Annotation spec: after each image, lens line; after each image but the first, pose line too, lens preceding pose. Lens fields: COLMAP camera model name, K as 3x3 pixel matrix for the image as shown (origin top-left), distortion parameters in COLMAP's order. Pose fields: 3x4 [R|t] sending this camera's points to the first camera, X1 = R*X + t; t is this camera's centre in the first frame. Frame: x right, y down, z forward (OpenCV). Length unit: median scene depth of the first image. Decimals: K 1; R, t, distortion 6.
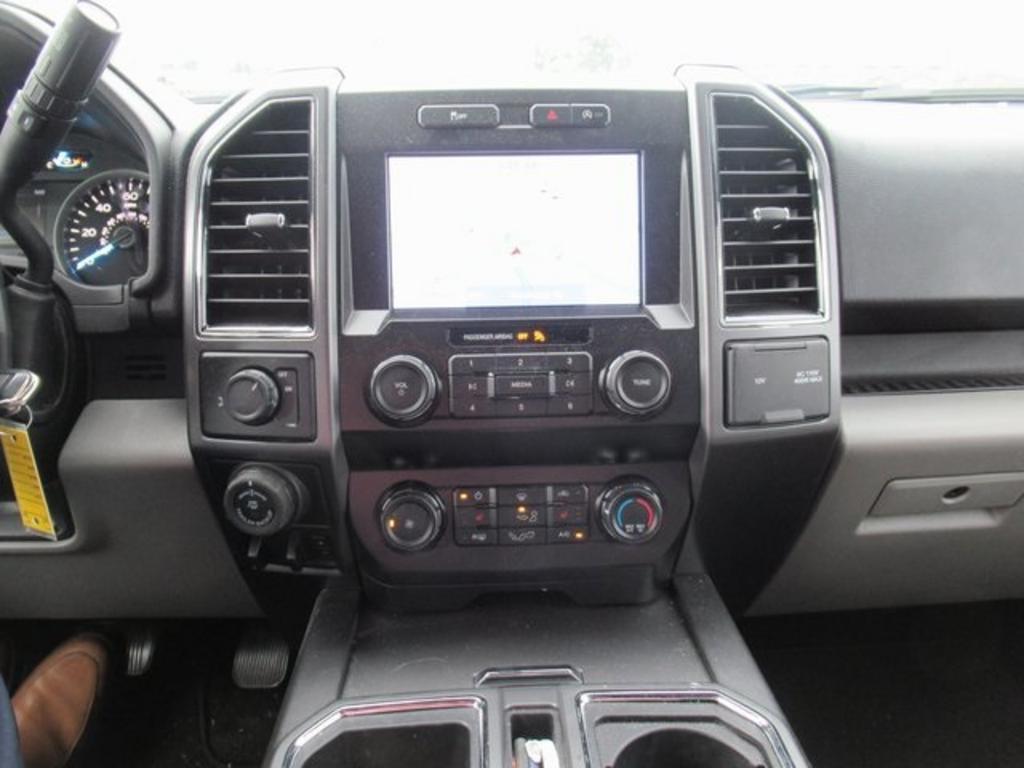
lens RADIAL K [[753.5, 0, 506.2], [0, 753.5, 379.4], [0, 0, 1]] dist [0.009260, -0.008525]
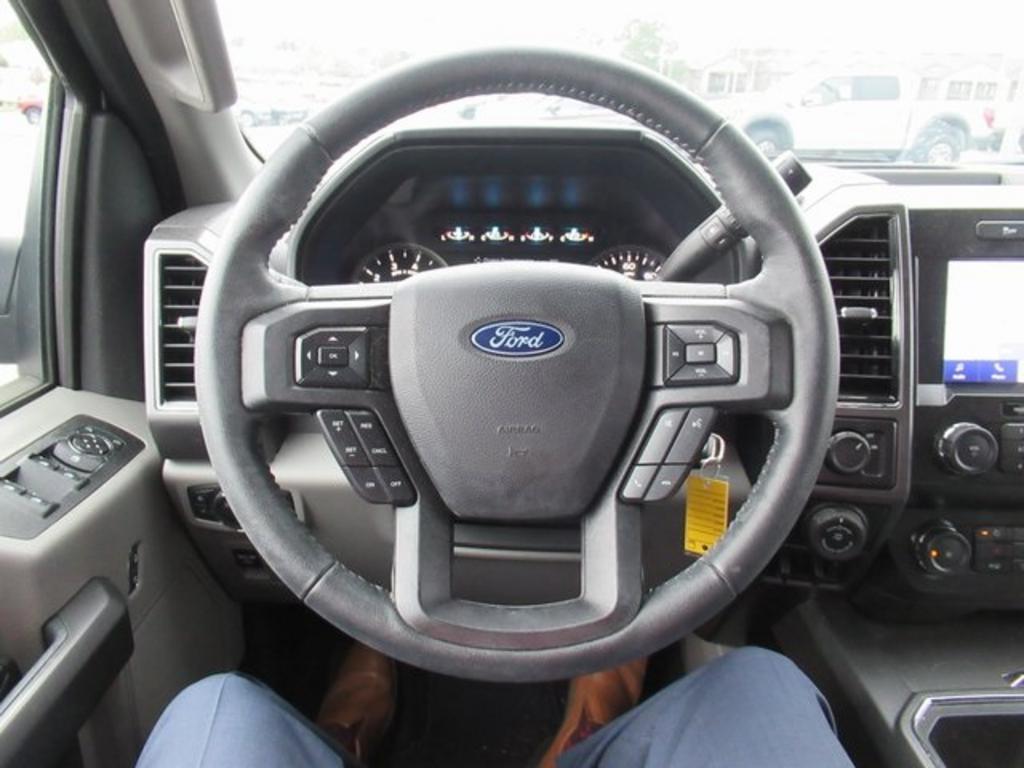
lens RADIAL K [[753.5, 0, 505.4], [0, 753.5, 377.0], [0, 0, 1]] dist [0.009260, -0.008525]
pose [[0.999380, 0.026229, -0.023490, -0.859272], [-0.025665, 0.999383, 0.023991, -0.116550], [0.024104, -0.023373, 0.999436, -0.271170]]
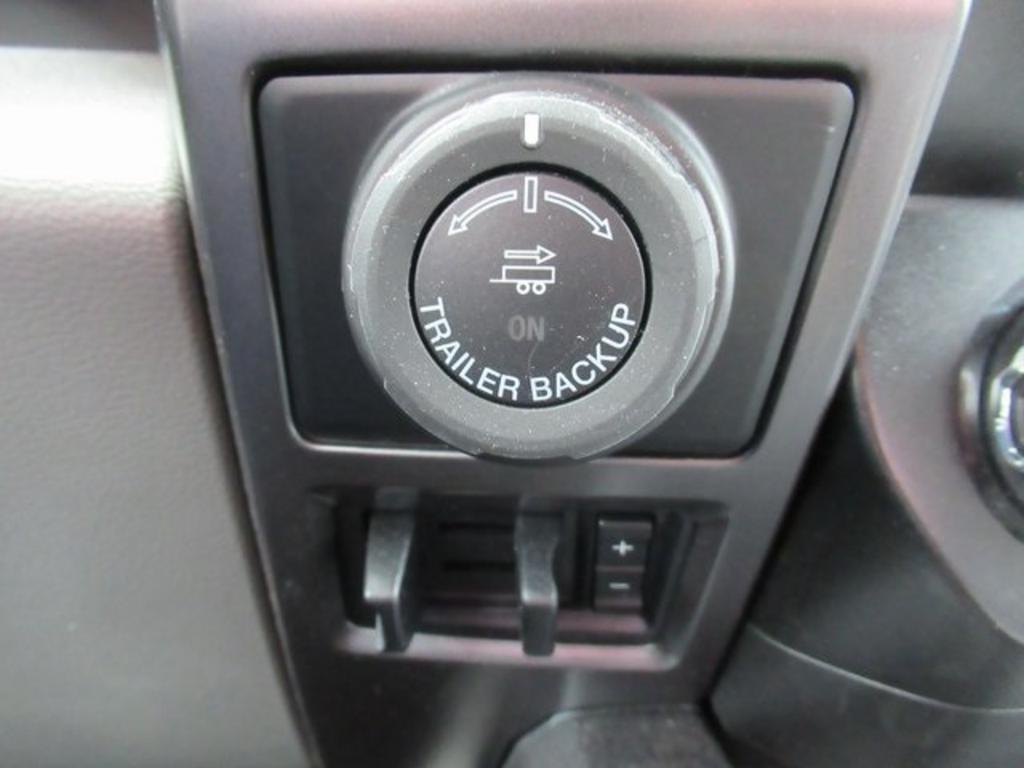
lens RADIAL K [[753.5, 0, 508.9], [0, 753.5, 384.7], [0, 0, 1]] dist [0.009260, -0.008525]
pose [[0.995886, 0.019989, 0.088385, -0.350253], [-0.012355, 0.996212, -0.086080, 0.205242], [-0.089771, 0.084634, 0.992360, 0.814612]]
